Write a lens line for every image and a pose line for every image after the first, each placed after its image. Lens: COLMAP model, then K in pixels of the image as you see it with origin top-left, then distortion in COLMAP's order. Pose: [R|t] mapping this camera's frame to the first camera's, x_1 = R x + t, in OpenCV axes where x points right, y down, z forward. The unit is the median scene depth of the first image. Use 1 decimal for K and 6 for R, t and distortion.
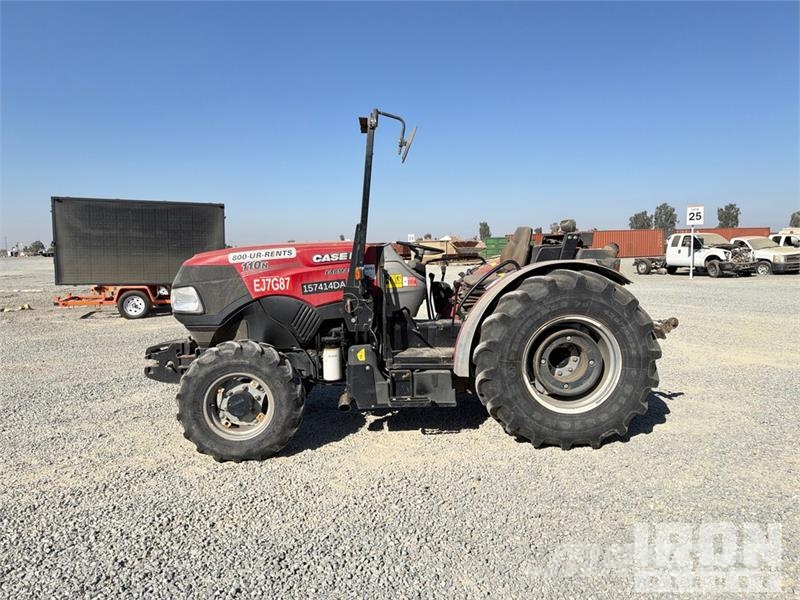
lens RADIAL K [[562.9, 0, 400.3], [0, 562.9, 303.6], [0, 0, 1]] dist [0.052319, -0.073056]
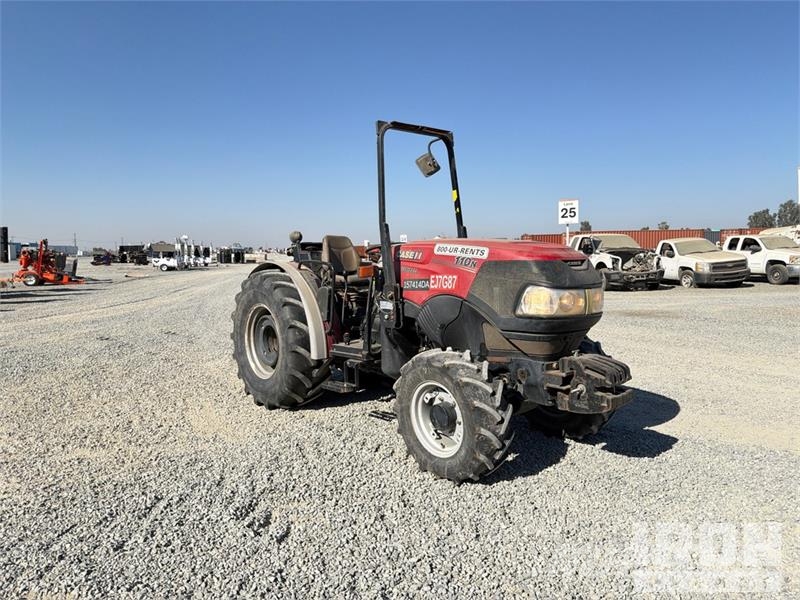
lens RADIAL K [[562.9, 0, 396.0], [0, 562.9, 306.2], [0, 0, 1]] dist [0.052319, -0.073056]
pose [[0.984589, 0.023851, -0.173249, 0.780272], [-0.022992, 0.999711, 0.006964, -0.043375], [0.173365, -0.002873, 0.984853, 0.329104]]
